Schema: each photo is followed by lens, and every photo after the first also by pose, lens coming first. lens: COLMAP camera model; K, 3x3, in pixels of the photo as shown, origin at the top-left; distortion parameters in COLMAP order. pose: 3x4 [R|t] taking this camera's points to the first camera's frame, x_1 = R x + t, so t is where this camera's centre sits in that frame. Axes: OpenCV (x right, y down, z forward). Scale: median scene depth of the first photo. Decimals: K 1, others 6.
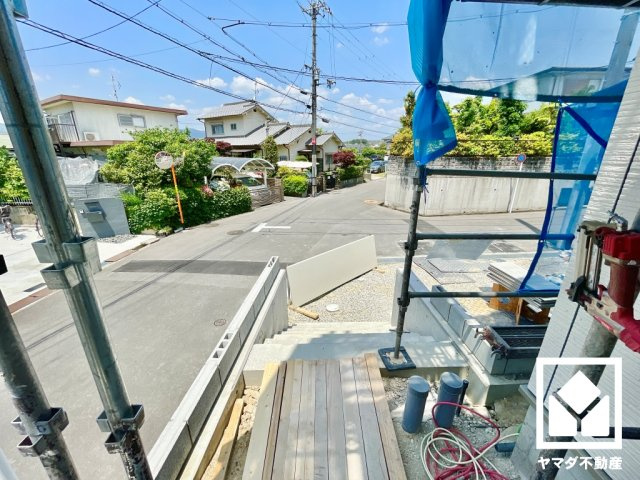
lens RADIAL K [[260.0, 0, 319.6], [0, 260.0, 238.6], [0, 0, 1]] dist [-0.001949, -0.000243]
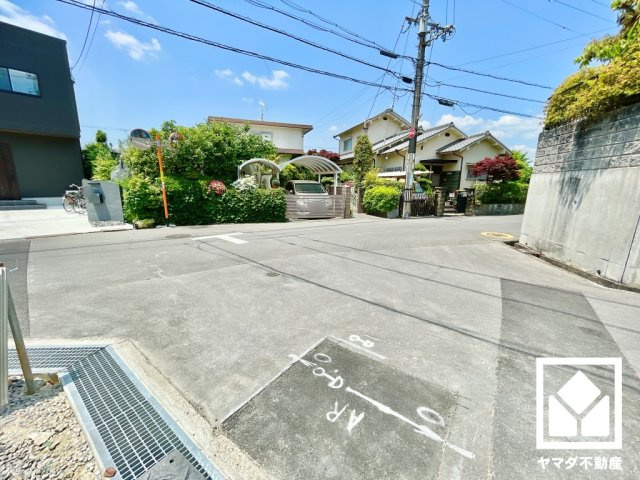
lens RADIAL K [[260.0, 0, 319.6], [0, 260.0, 238.6], [0, 0, 1]] dist [-0.001949, -0.000243]
pose [[0.773899, 0.140634, -0.617497, 0.297111], [-0.216608, 0.975007, -0.049413, -0.048118], [0.595115, 0.171996, 0.785019, 0.512995]]
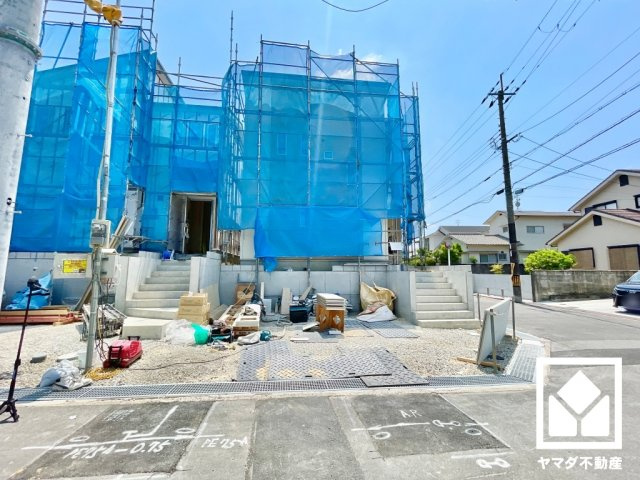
lens RADIAL K [[268.5, 0, 319.5], [0, 268.5, 238.5], [0, 0, 1]] dist [-0.002096, -0.000406]
pose [[-0.996112, -0.008580, -0.087677, 0.332837], [-0.026228, 0.978998, 0.202175, -0.150126], [0.084101, 0.203689, -0.975417, 0.798009]]
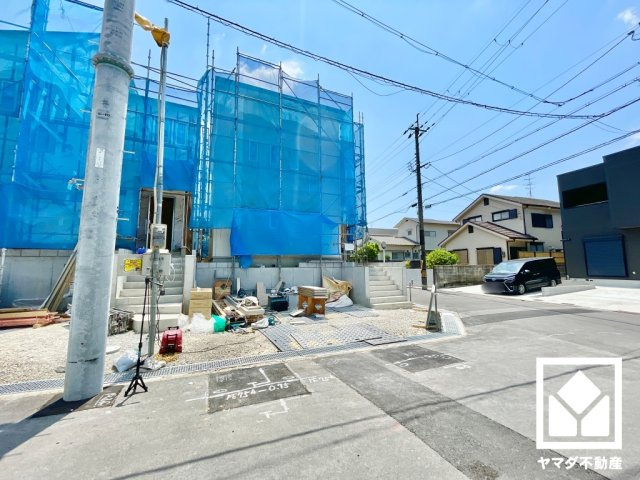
lens RADIAL K [[260.0, 0, 319.6], [0, 260.0, 238.6], [0, 0, 1]] dist [-0.001949, -0.000243]
pose [[-0.924848, -0.031536, -0.379028, 0.478462], [-0.112293, 0.974772, 0.192897, -0.170447], [0.363383, 0.220962, -0.905057, 0.852610]]
